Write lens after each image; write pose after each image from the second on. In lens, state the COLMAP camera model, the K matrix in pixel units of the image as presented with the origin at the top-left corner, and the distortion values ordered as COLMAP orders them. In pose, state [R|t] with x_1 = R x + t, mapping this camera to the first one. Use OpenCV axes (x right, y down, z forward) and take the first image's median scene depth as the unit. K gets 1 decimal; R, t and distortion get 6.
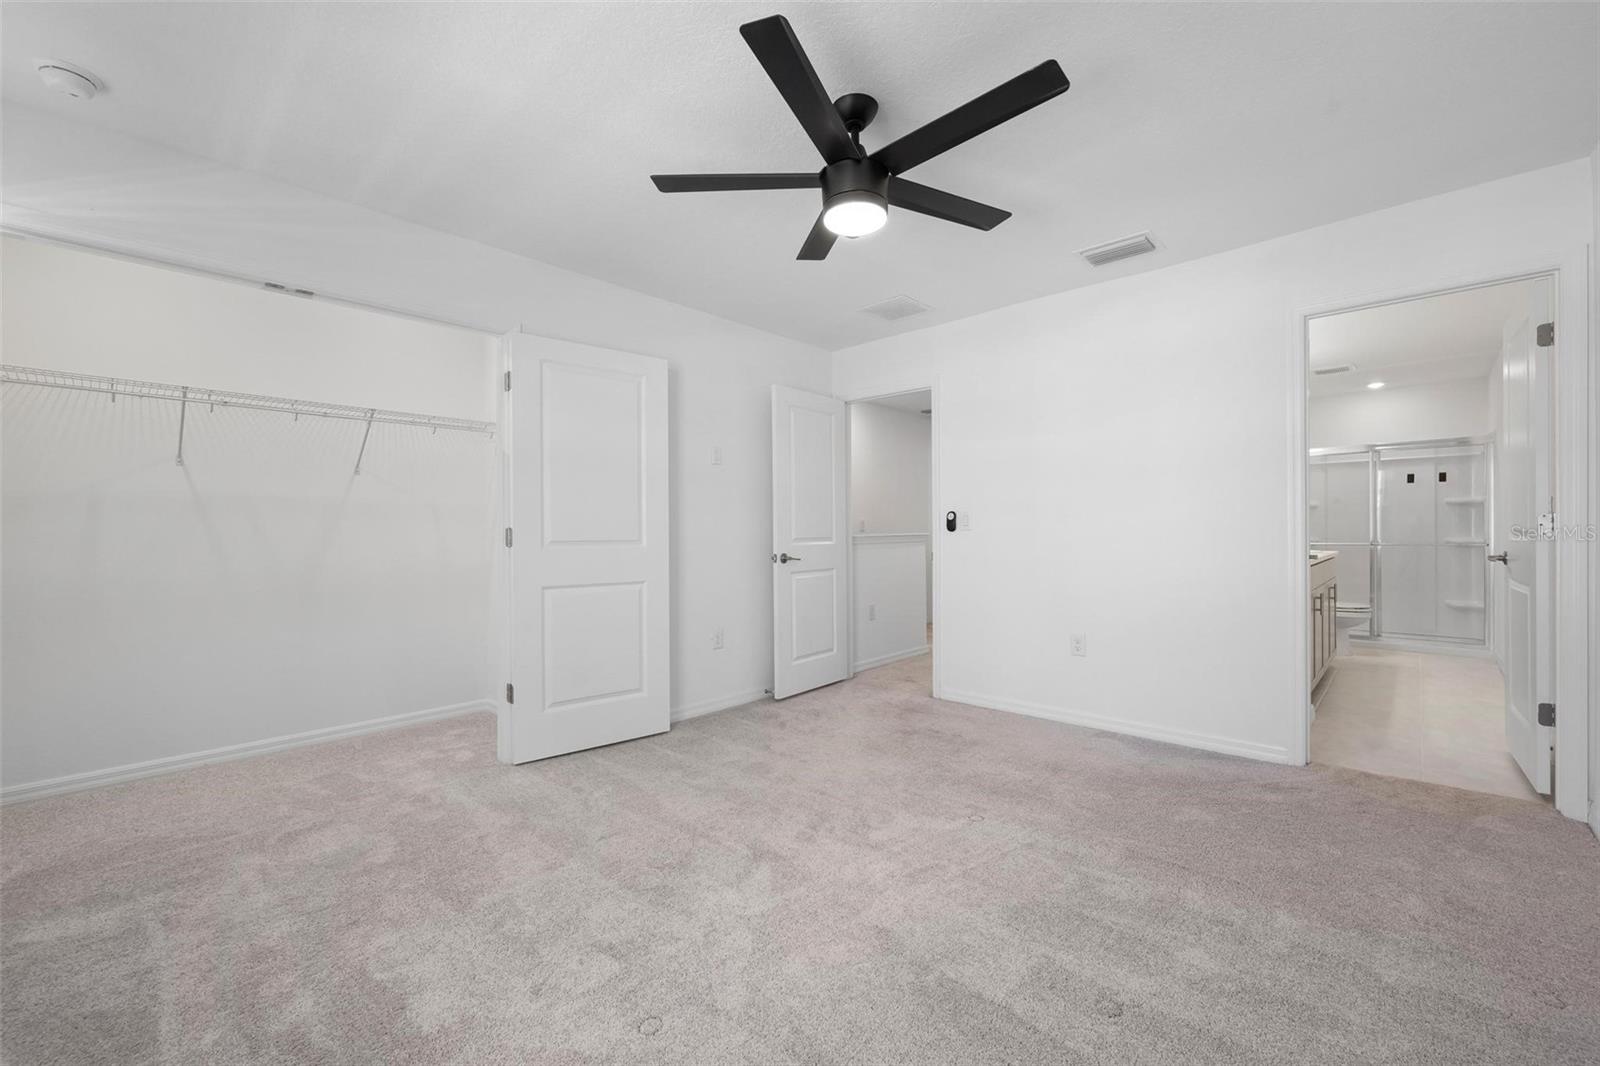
lens RADIAL K [[657.4, 0, 803.8], [0, 657.4, 535.0], [0, 0, 1]] dist [0.000043, -0.000175]
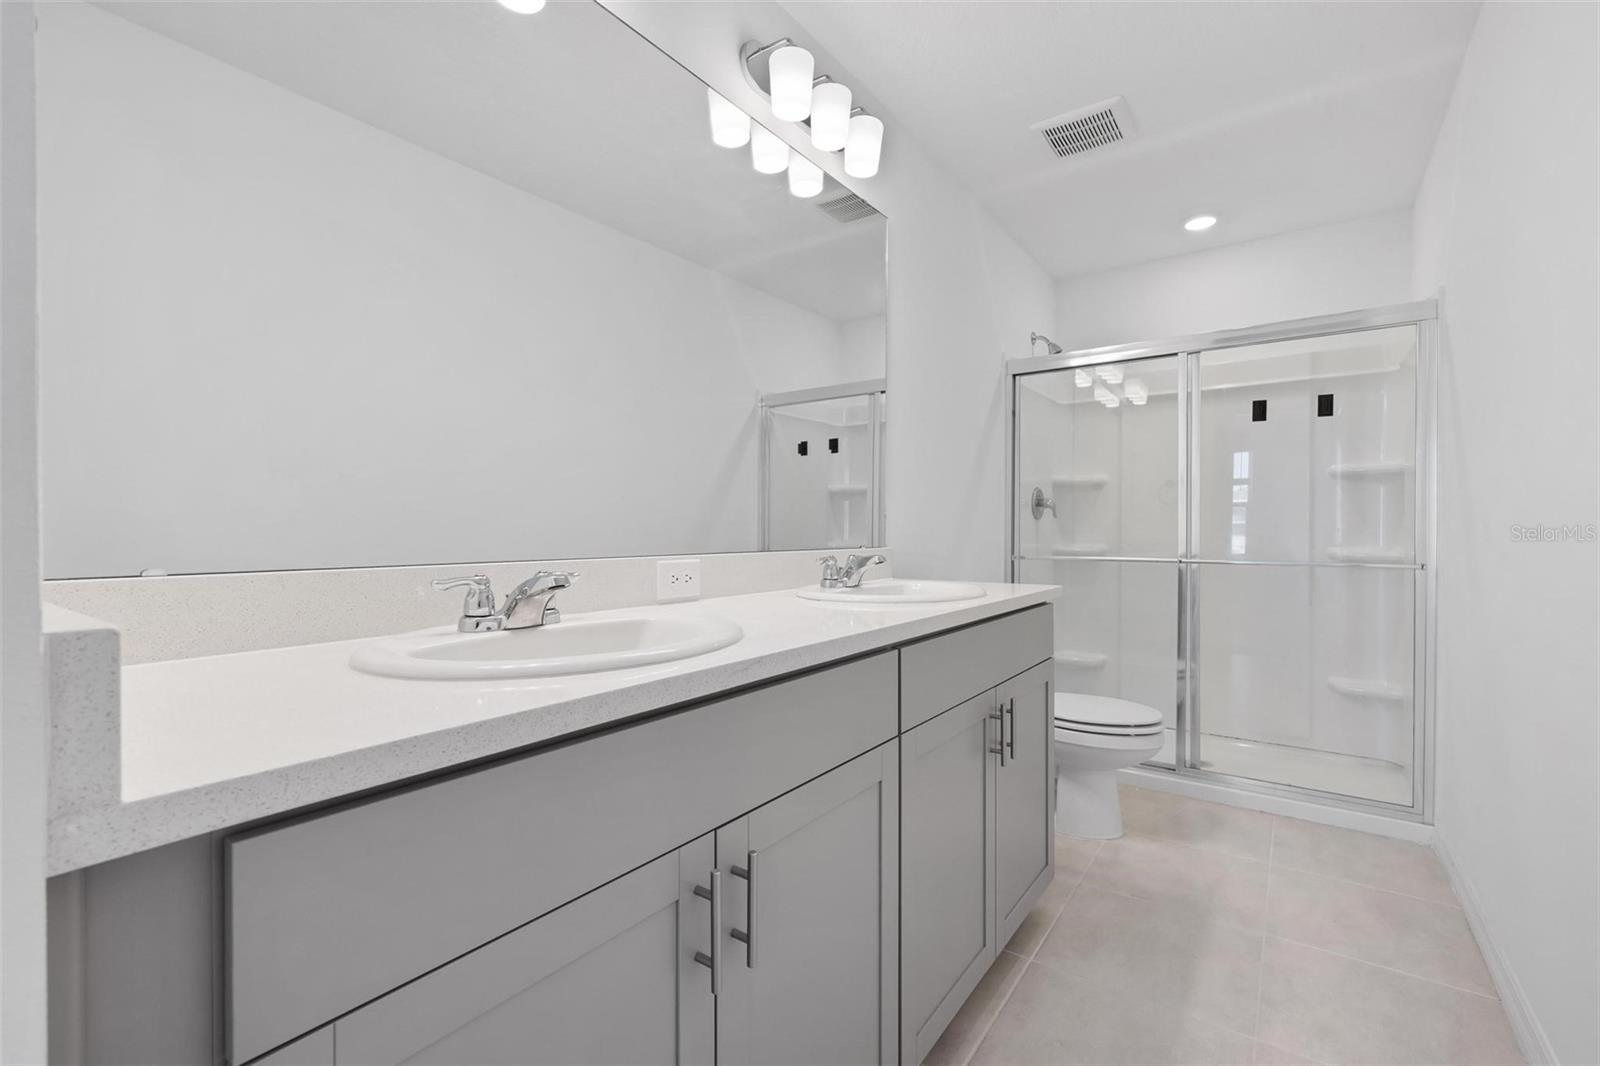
lens RADIAL K [[698.2, 0, 800.0], [0, 698.2, 533.0], [0, 0, 1]] dist [-0.004406, -0.000242]
pose [[0.991509, 0.012218, 0.129459, 0.528813], [-0.011957, 0.999925, -0.002790, 0.000689], [-0.129484, 0.001218, 0.991581, 0.547130]]
